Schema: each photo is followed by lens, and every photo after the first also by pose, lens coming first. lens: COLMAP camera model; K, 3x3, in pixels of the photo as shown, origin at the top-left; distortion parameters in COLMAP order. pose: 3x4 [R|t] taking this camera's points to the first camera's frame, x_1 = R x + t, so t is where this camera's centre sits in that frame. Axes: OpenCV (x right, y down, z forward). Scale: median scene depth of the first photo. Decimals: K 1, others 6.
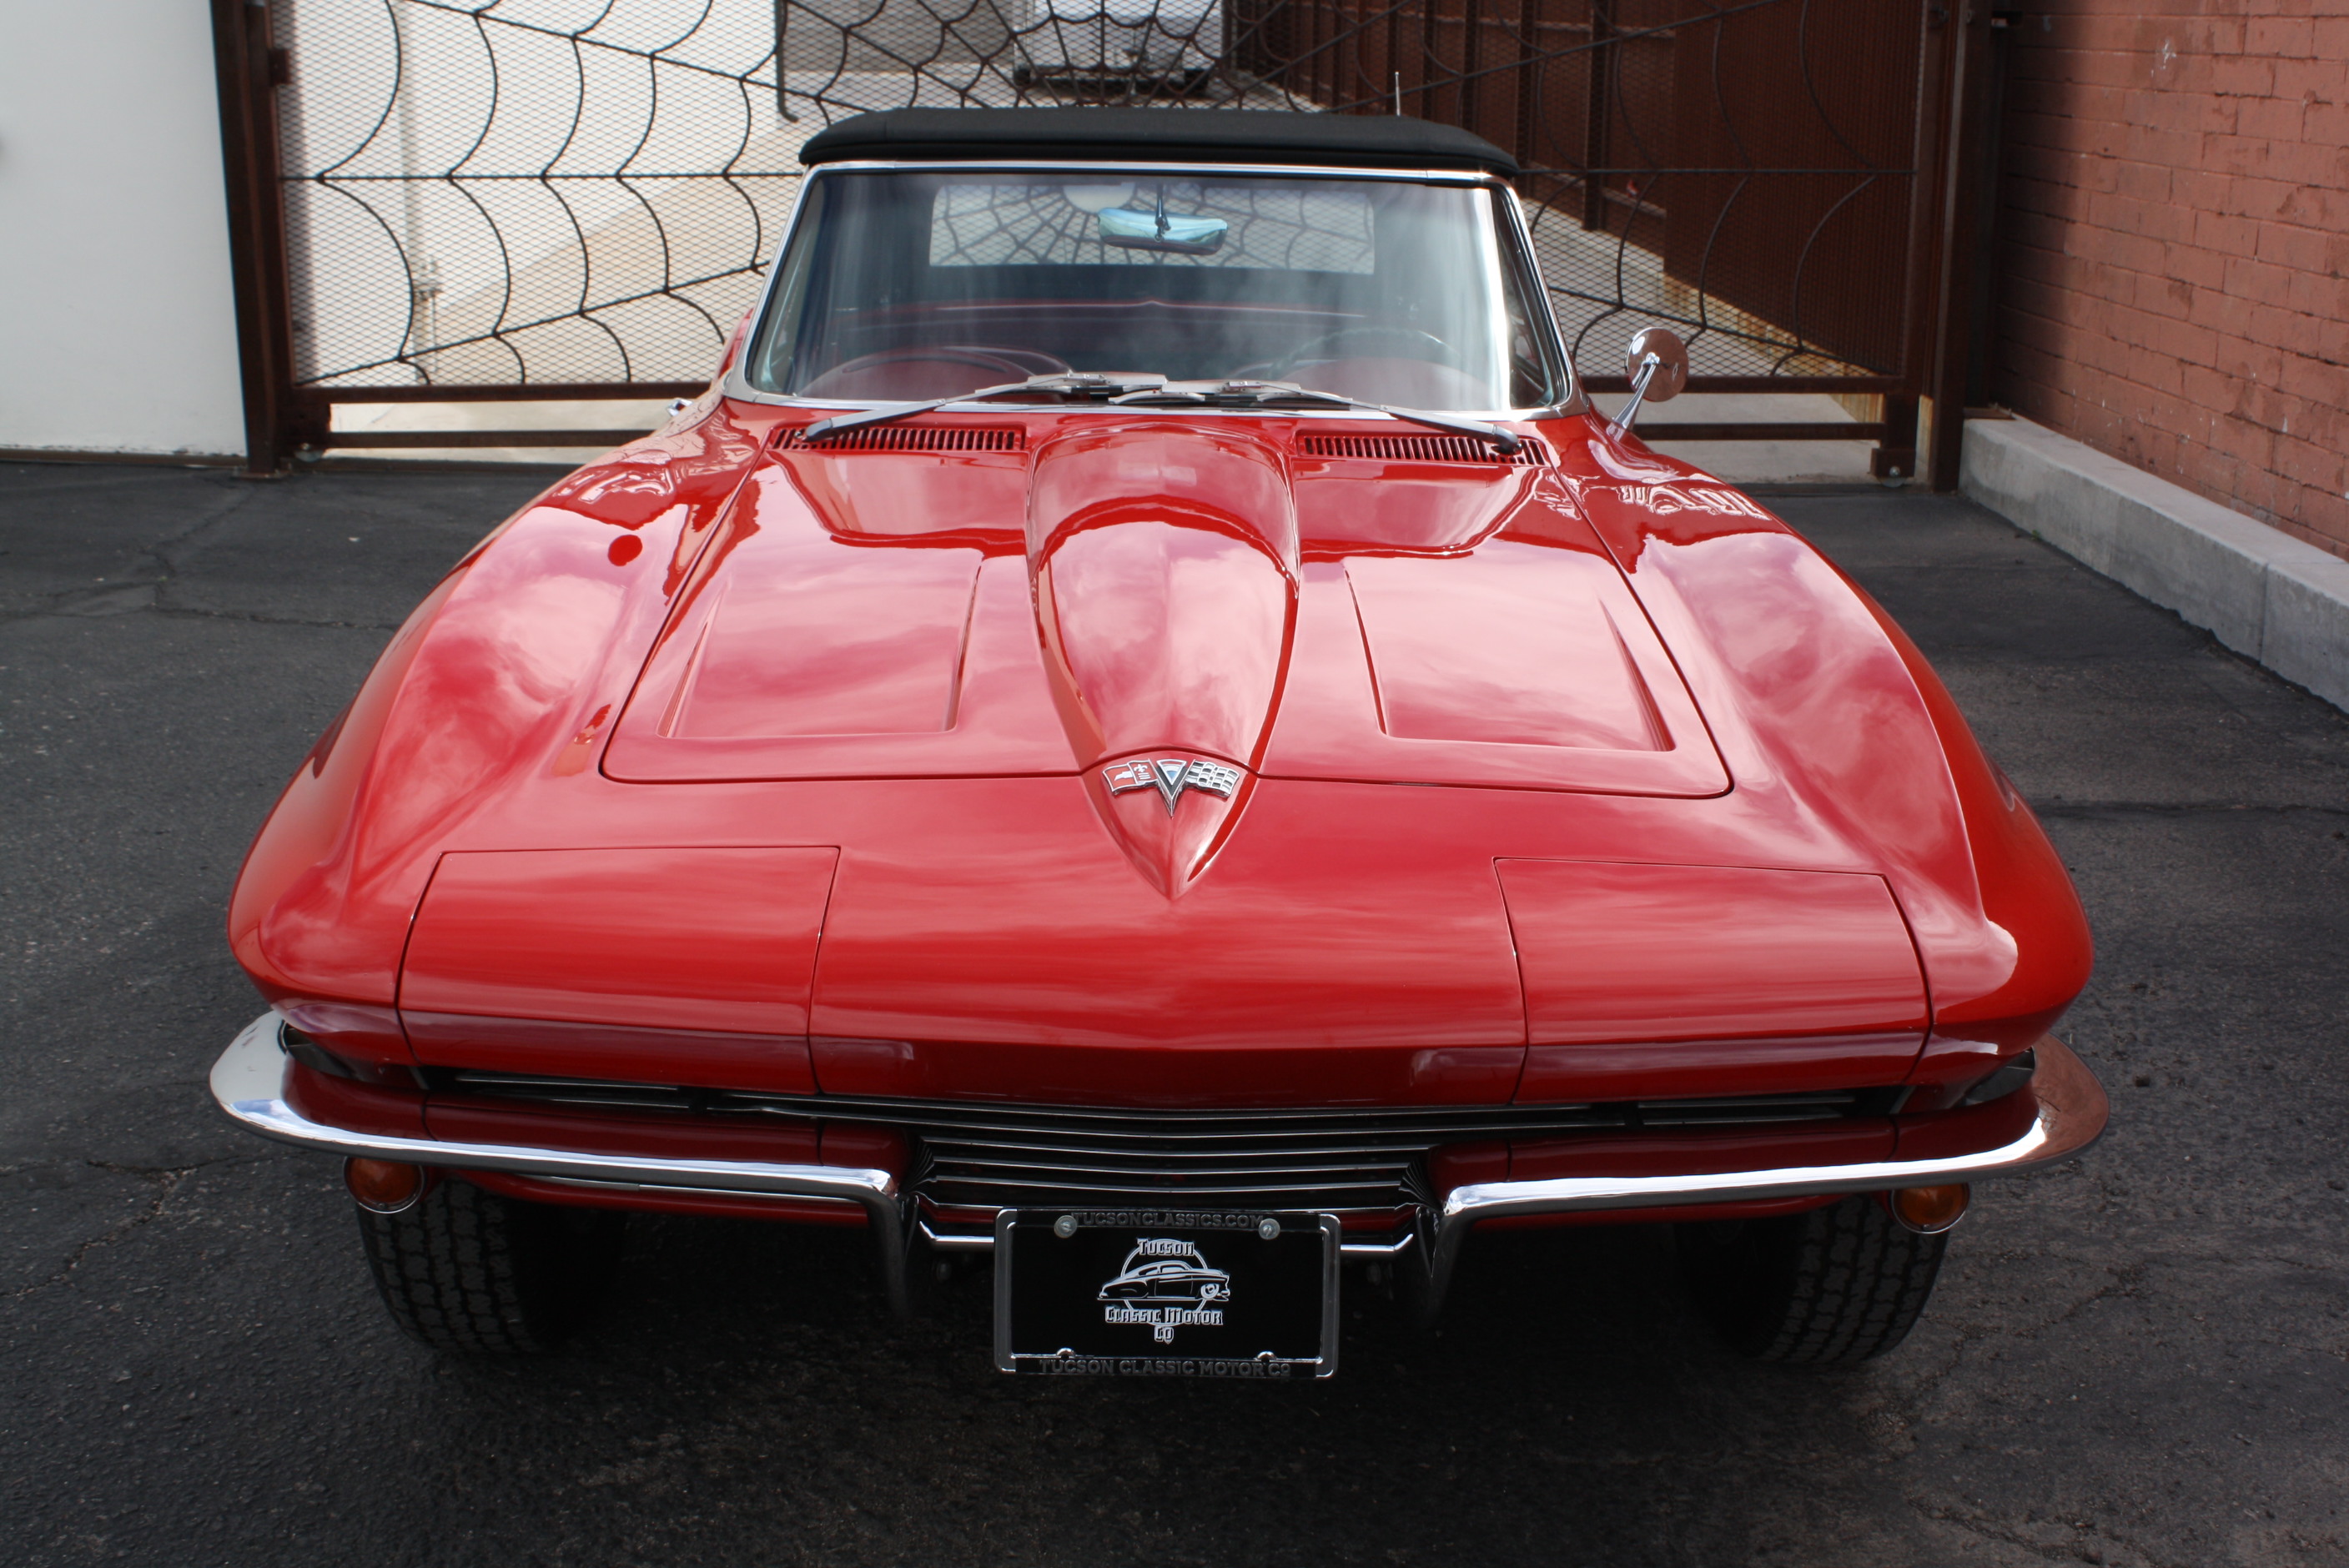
lens RADIAL K [[2786.5, 0, 1176.4], [0, 2786.5, 776.0], [0, 0, 1]] dist [-0.097928, 0.138447]
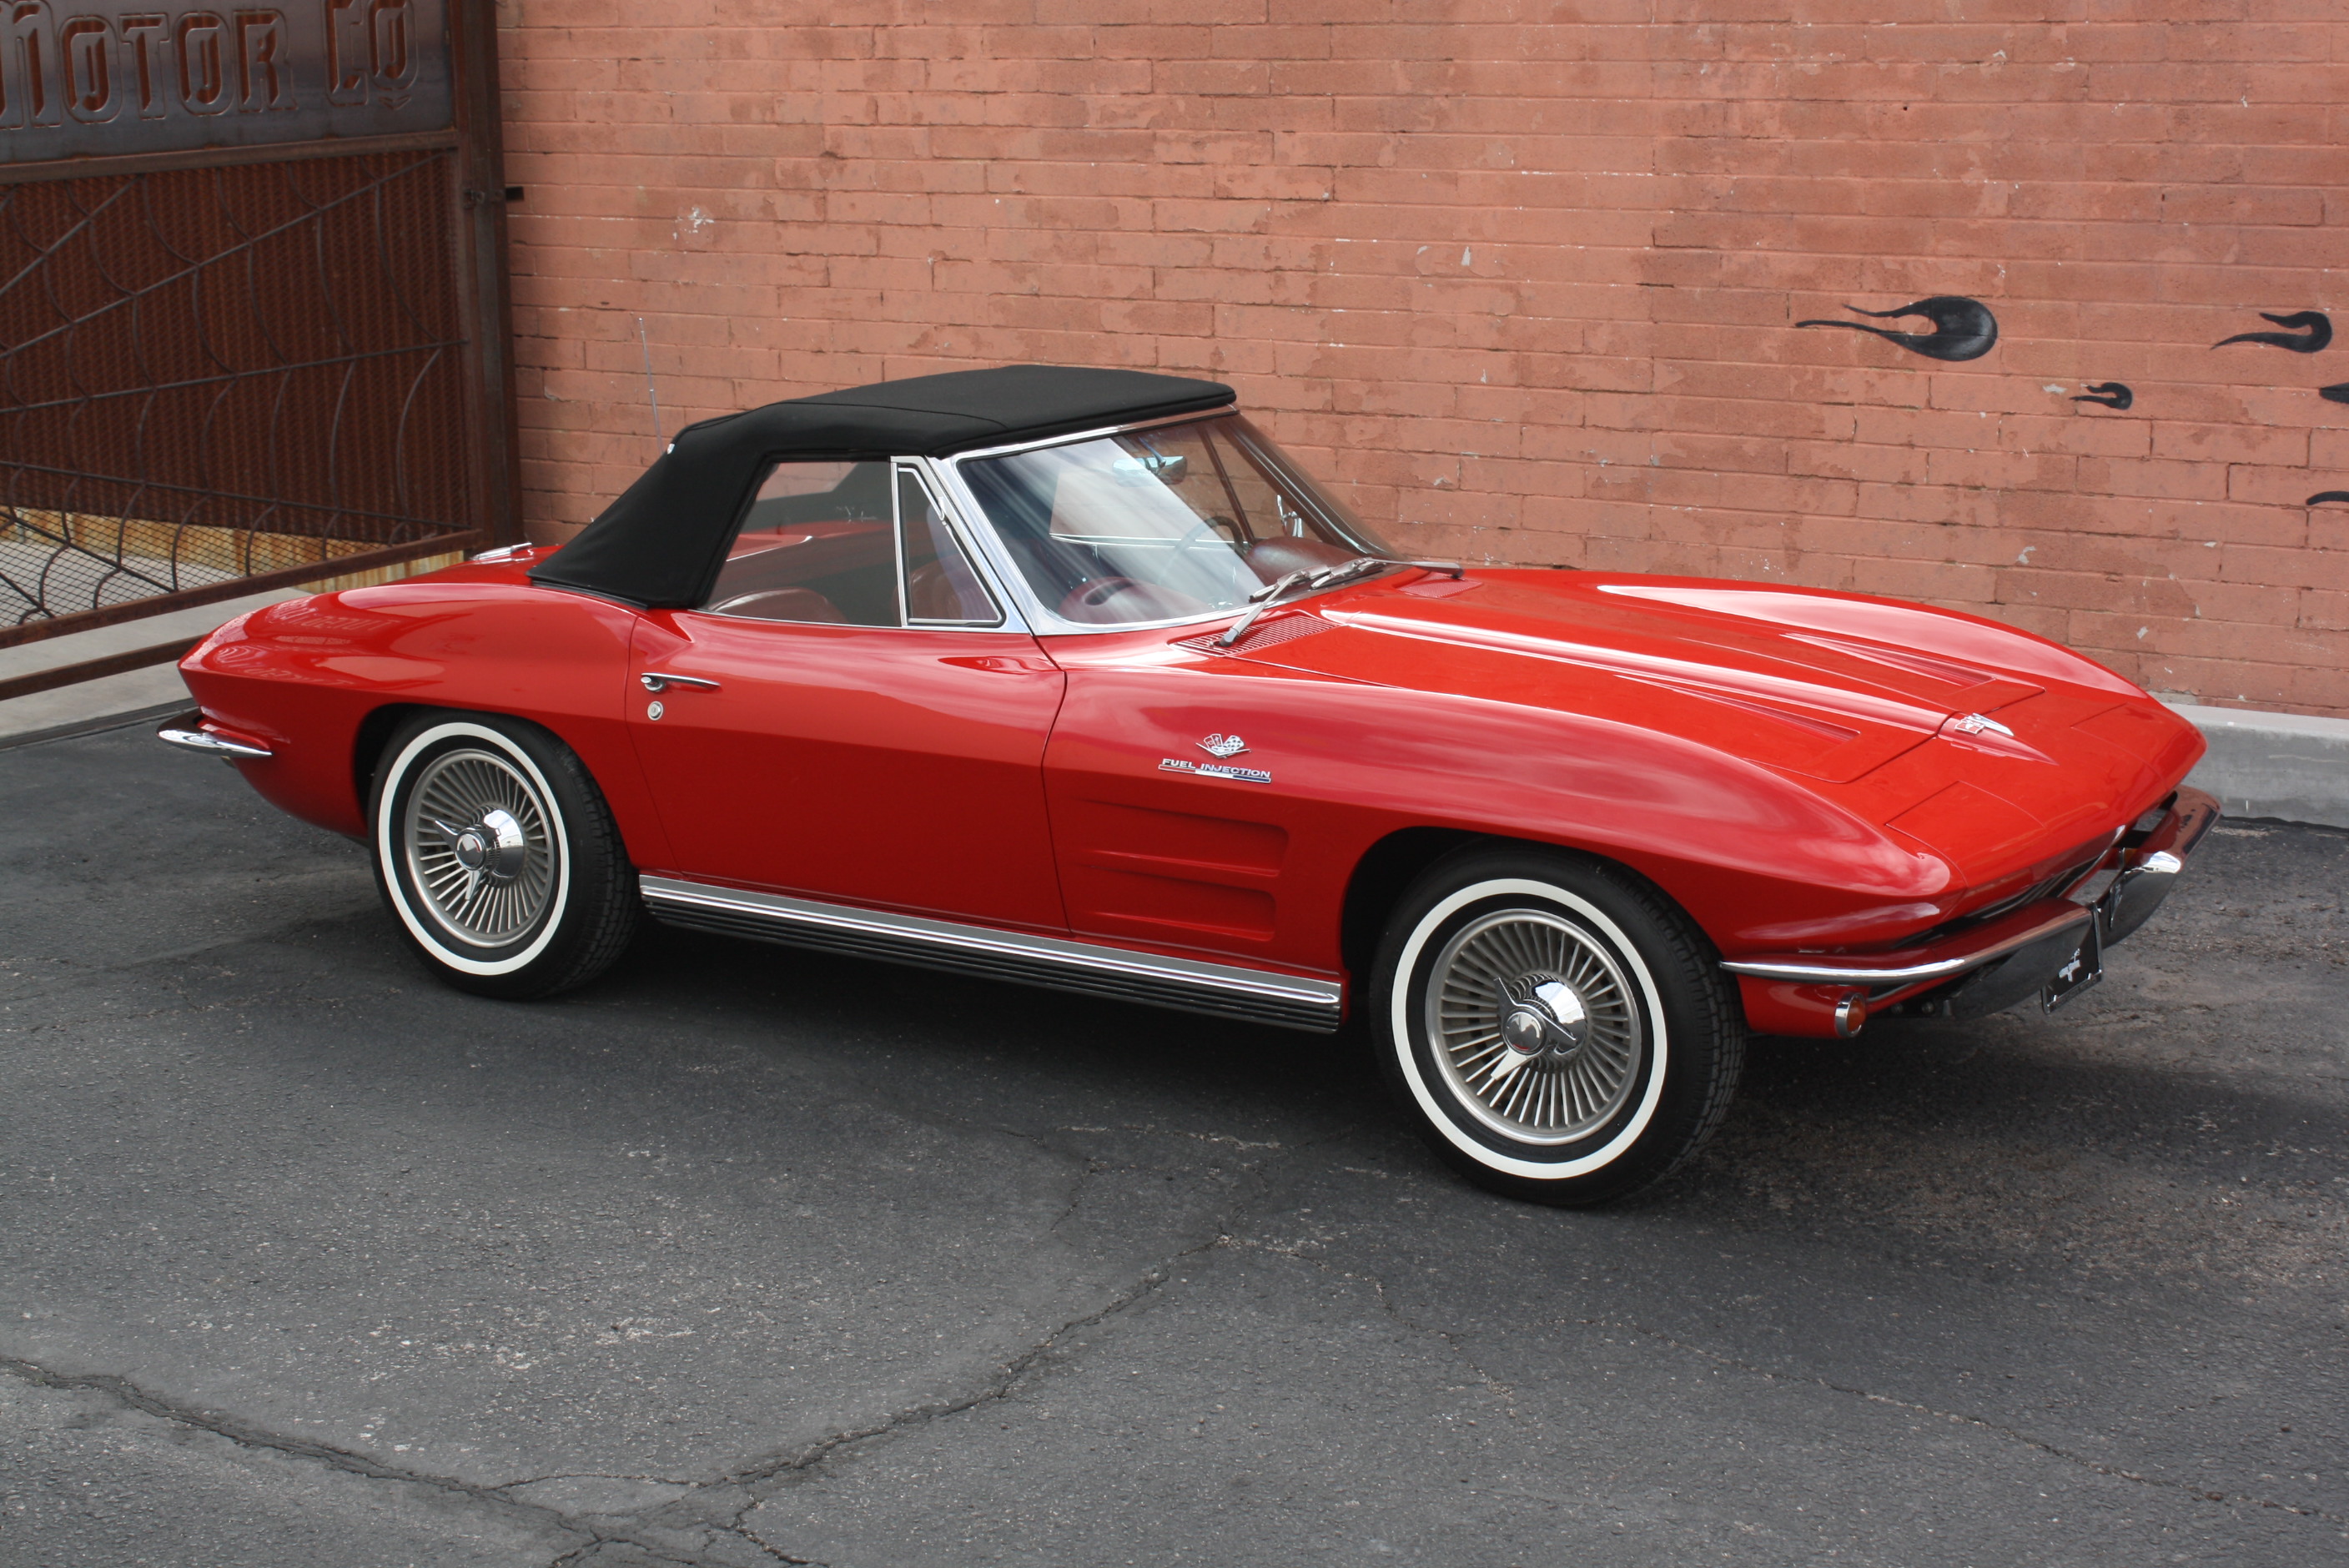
lens RADIAL K [[3668.0, 0, 1167.6], [0, 3668.0, 817.9], [0, 0, 1]] dist [-0.028622, 0.142425]
pose [[0.552607, -0.204457, 0.807974, -0.943204], [0.239504, 0.967509, 0.081020, -0.109132], [-0.798287, 0.148741, 0.583621, -0.027435]]
